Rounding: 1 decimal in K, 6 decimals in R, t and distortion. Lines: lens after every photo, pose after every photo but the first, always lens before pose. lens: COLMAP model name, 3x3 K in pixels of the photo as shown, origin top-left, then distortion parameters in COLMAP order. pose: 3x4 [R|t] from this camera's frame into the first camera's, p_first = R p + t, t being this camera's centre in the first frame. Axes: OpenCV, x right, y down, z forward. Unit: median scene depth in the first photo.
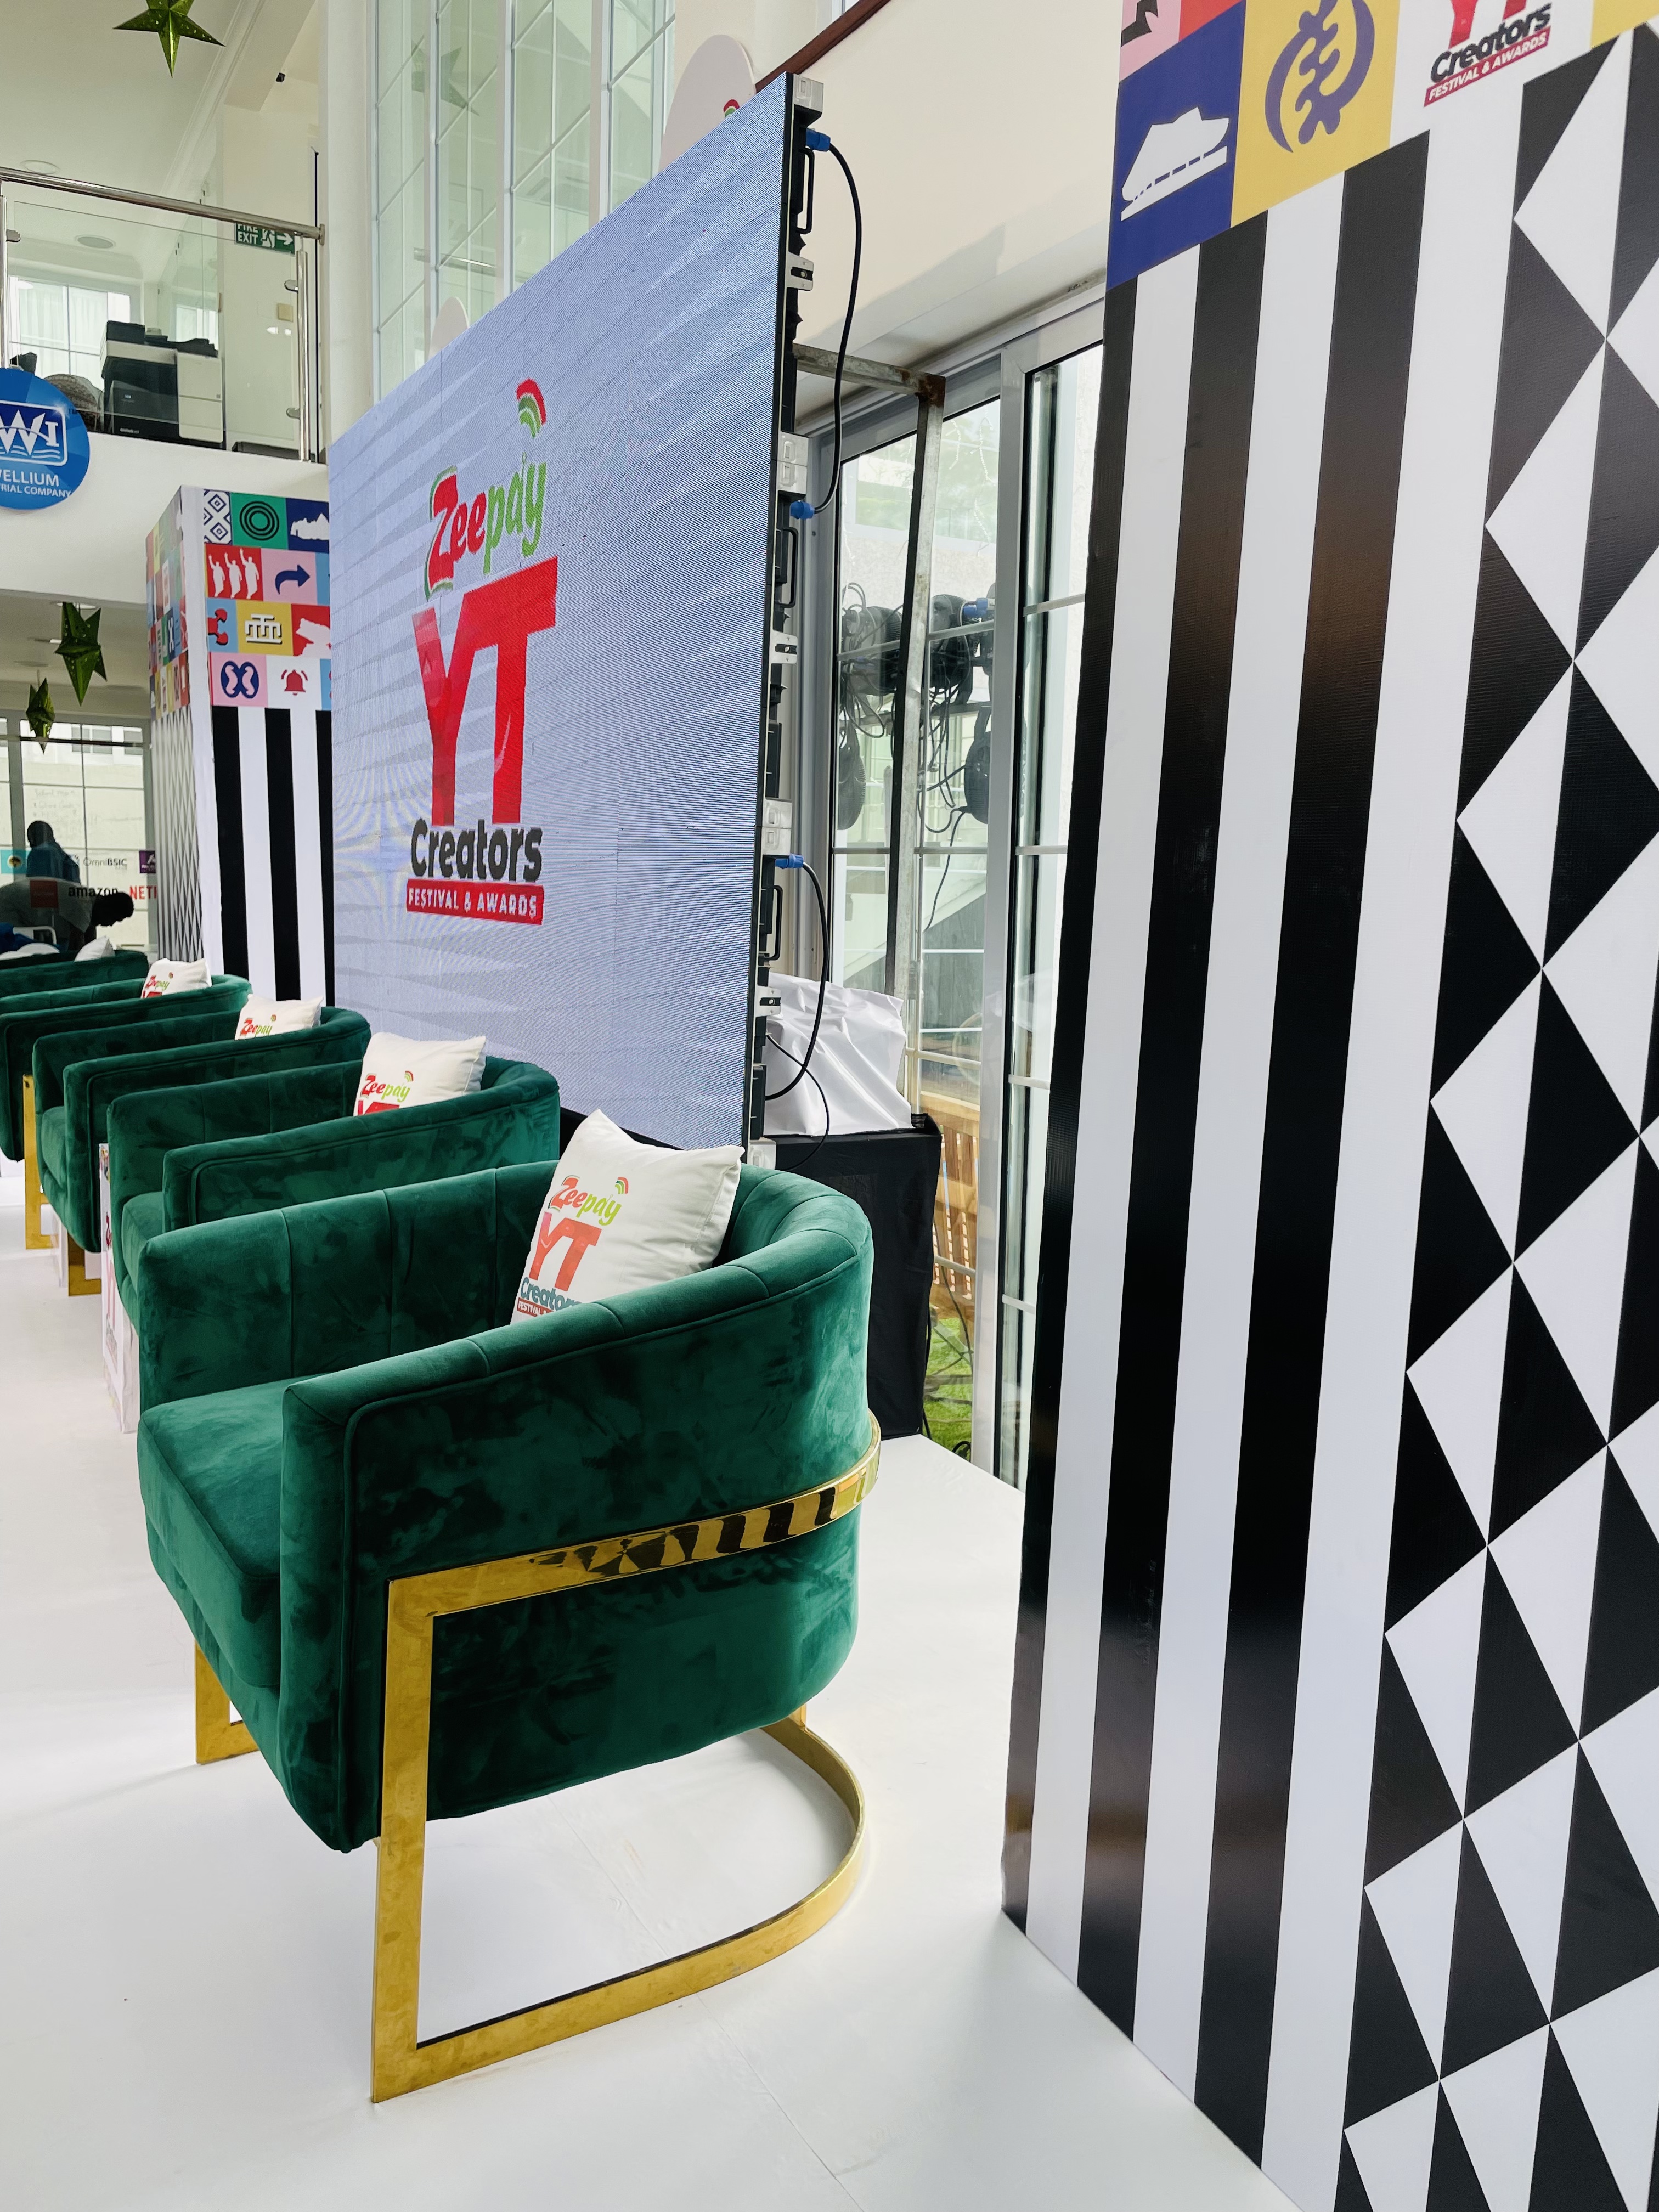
lens RADIAL K [[1683.7, 0, 843.7], [0, 1683.7, 1108.4], [0, 0, 1]] dist [0.085195, -0.117050]
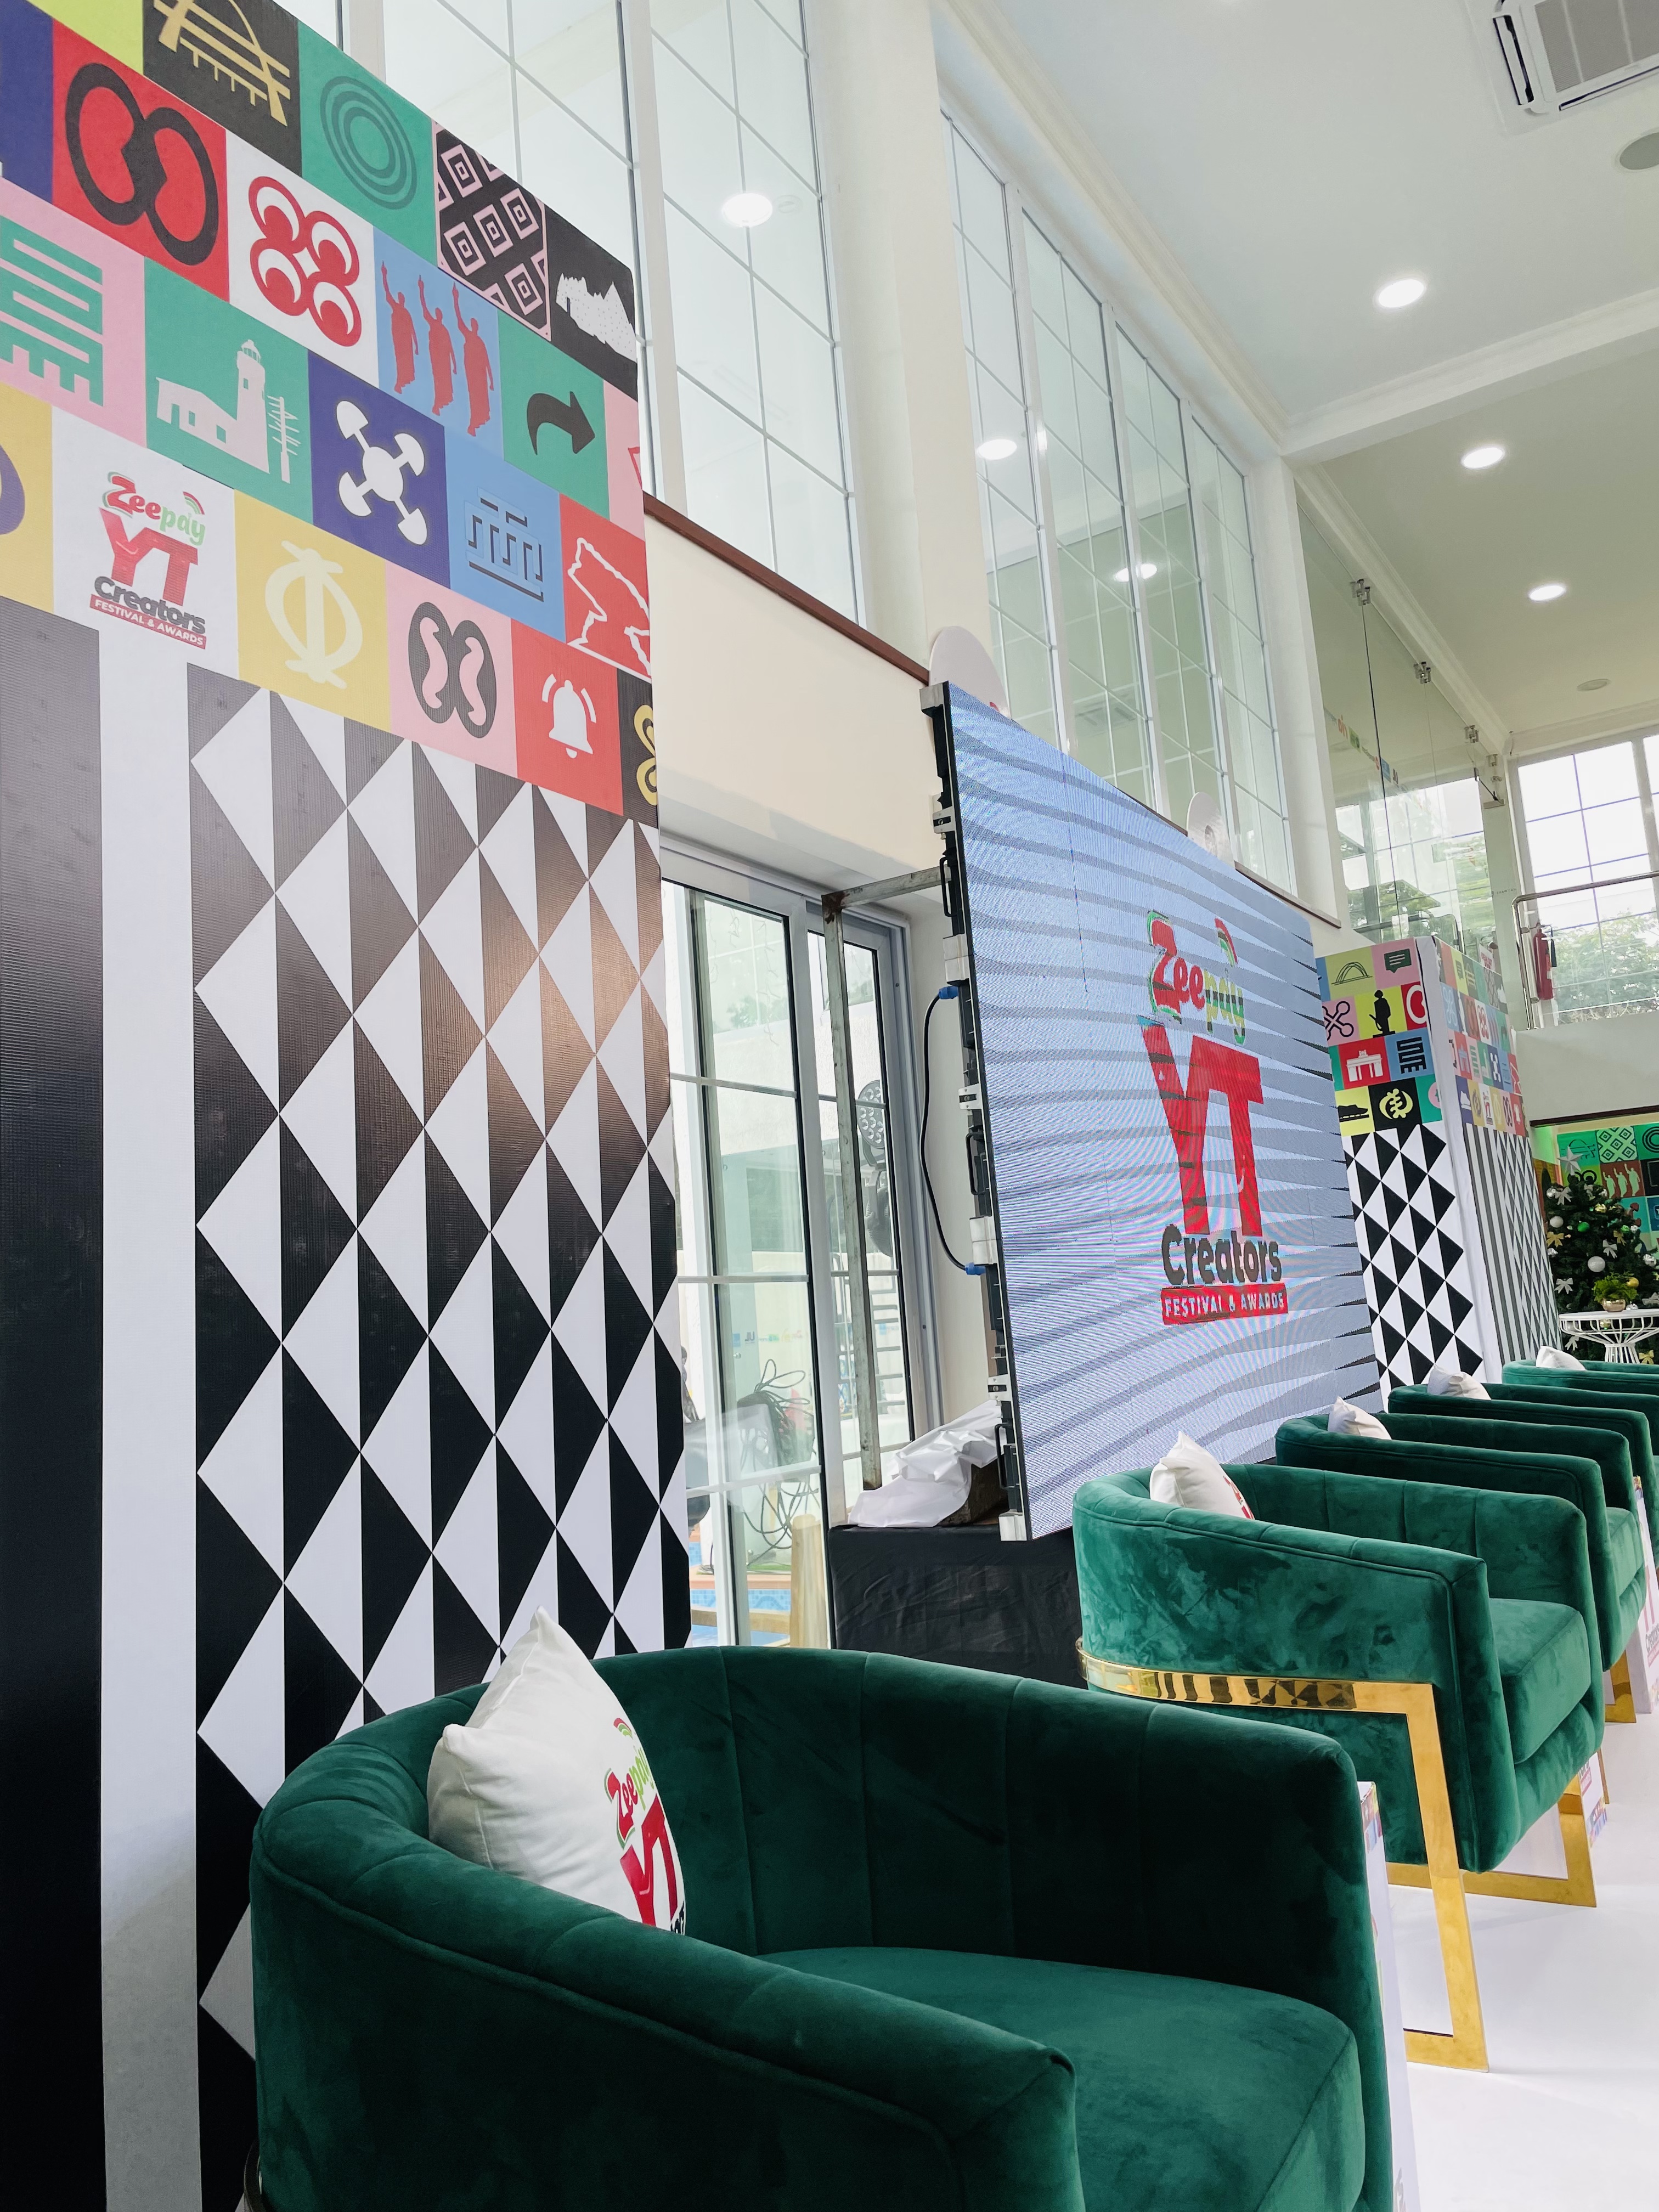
lens RADIAL K [[1683.7, 0, 822.8], [0, 1683.7, 1104.5], [0, 0, 1]] dist [0.085195, -0.117050]
pose [[-0.490787, 0.129906, 0.861541, -1.094440], [0.179120, 0.982744, -0.046143, -0.255719], [-0.852669, 0.131673, -0.505587, 1.832904]]
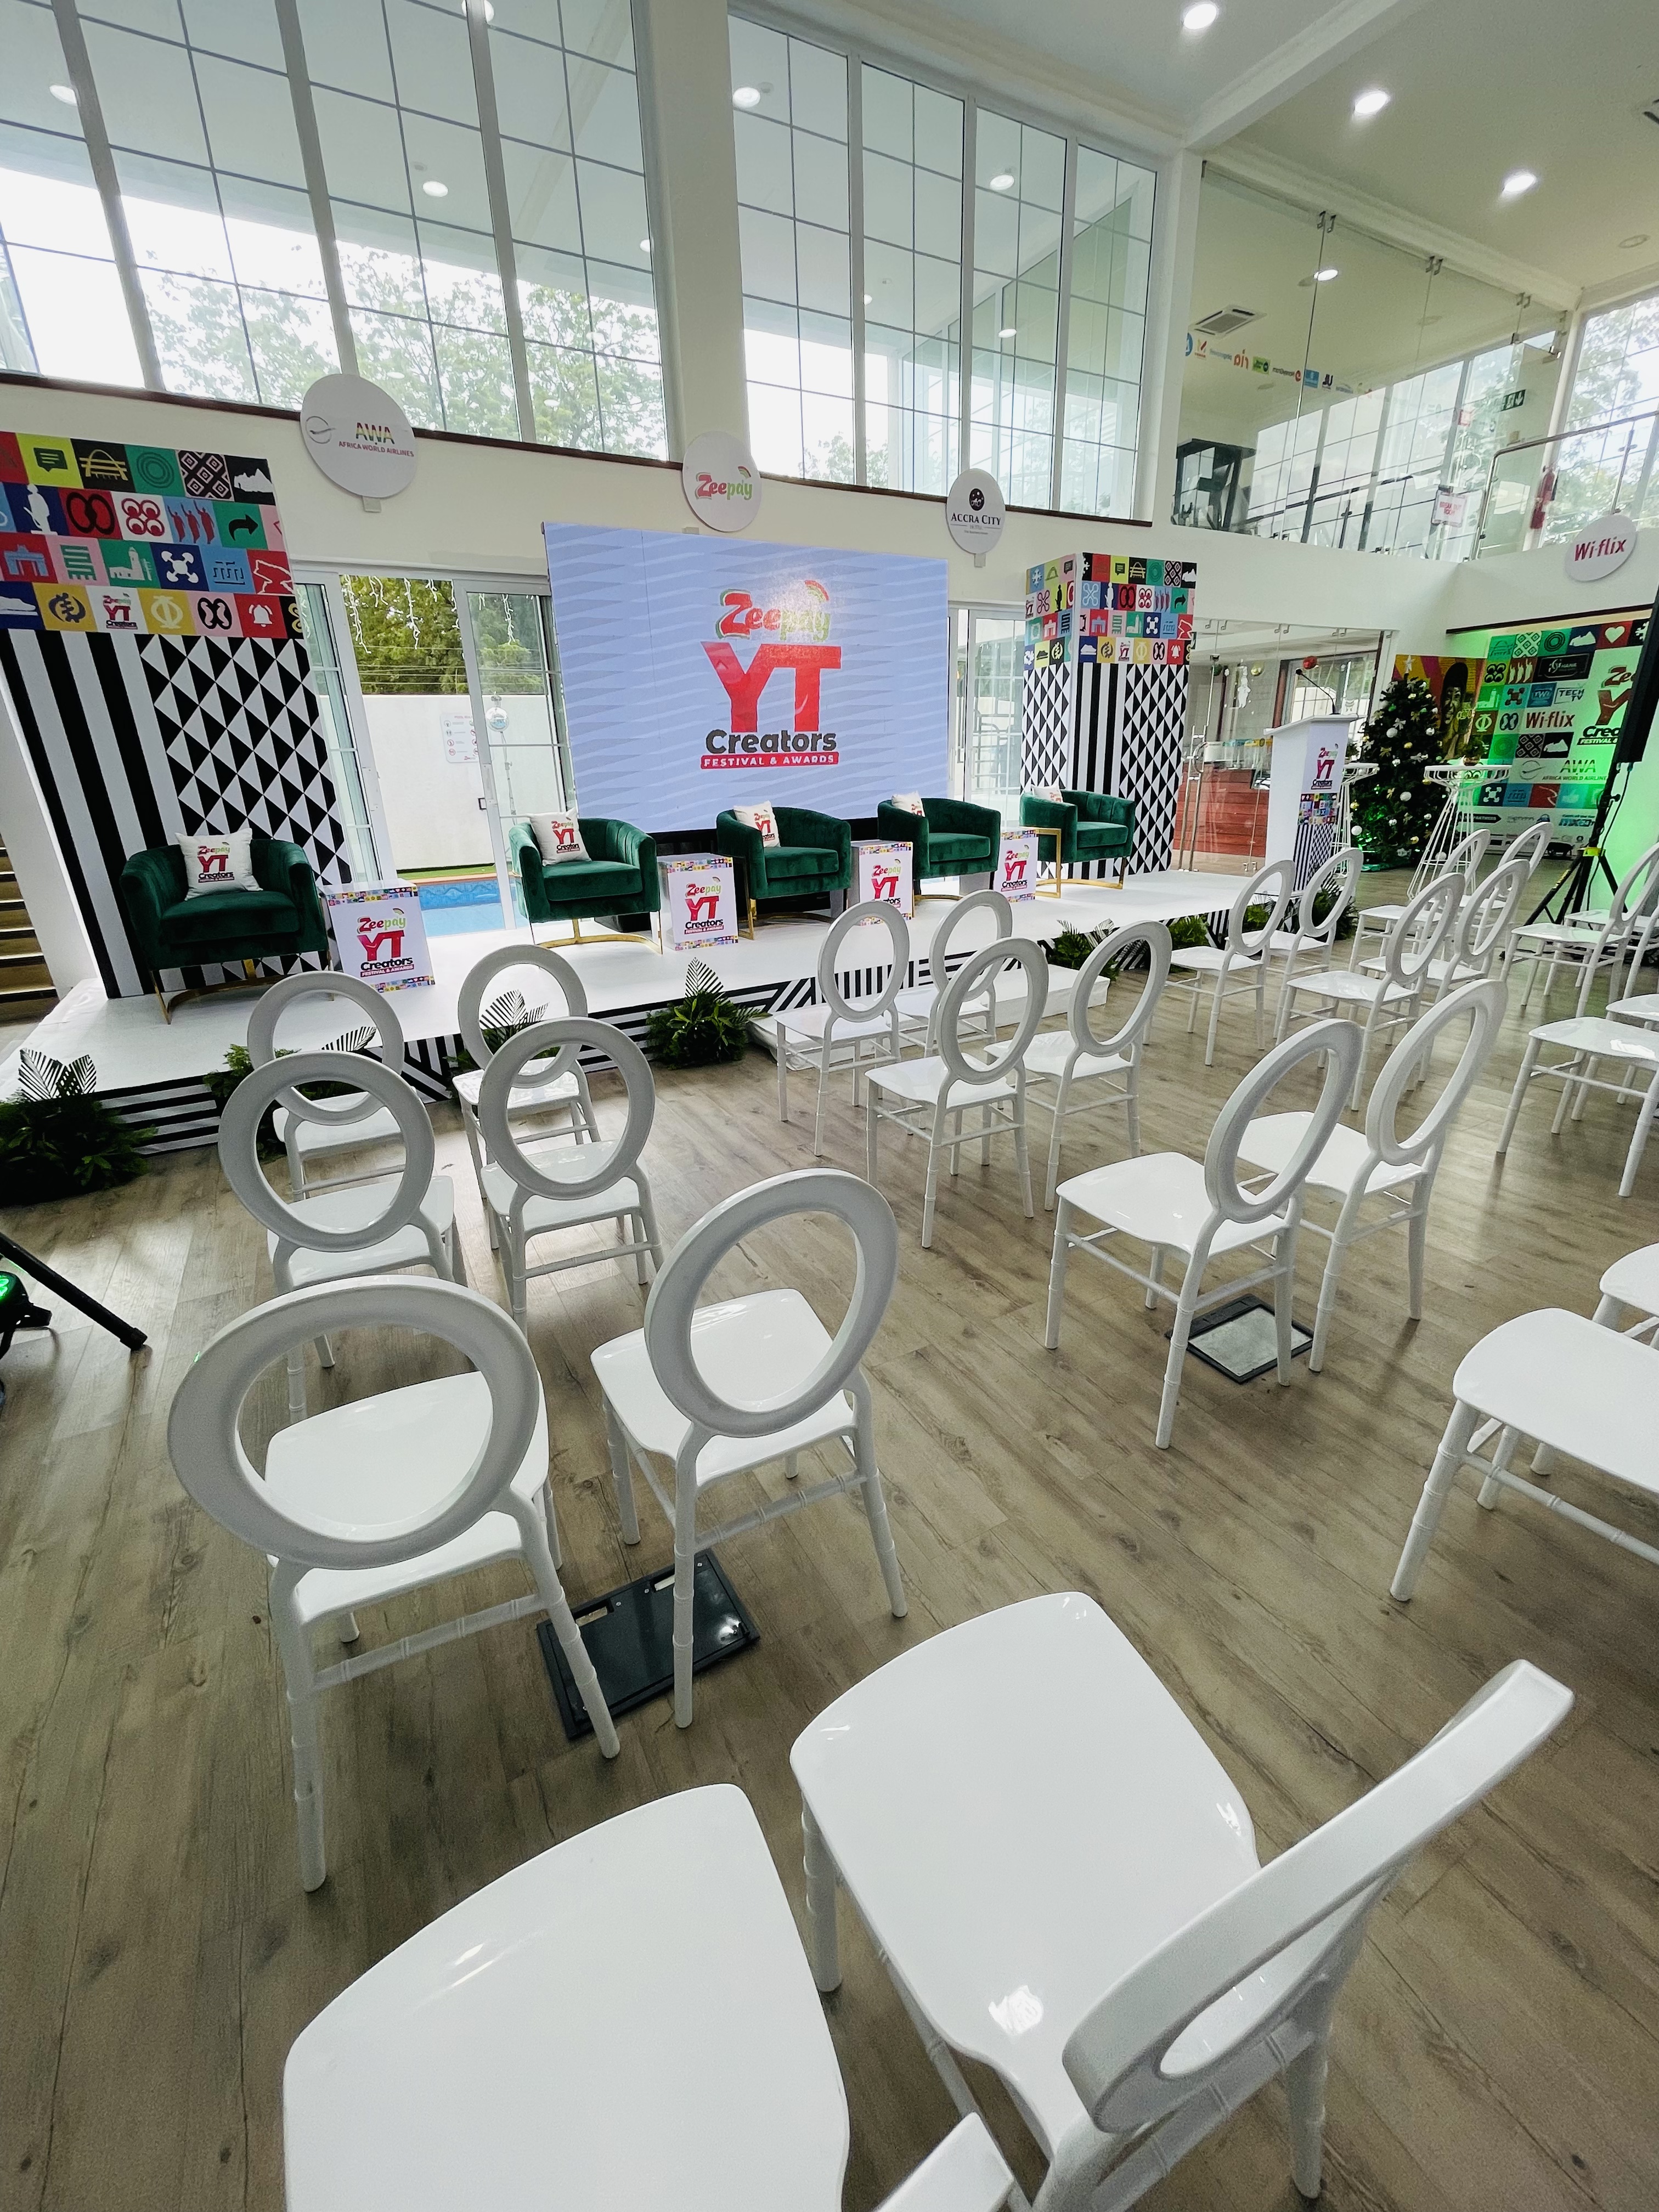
lens RADIAL K [[896.4, 0, 837.2], [0, 896.4, 1102.1], [0, 0, 1]] dist [-0.007567, 0.004005]
pose [[-0.019109, -0.388926, 0.921071, -1.909892], [0.158941, 0.908342, 0.386849, -0.173018], [-0.987103, 0.153788, 0.044459, 0.952344]]
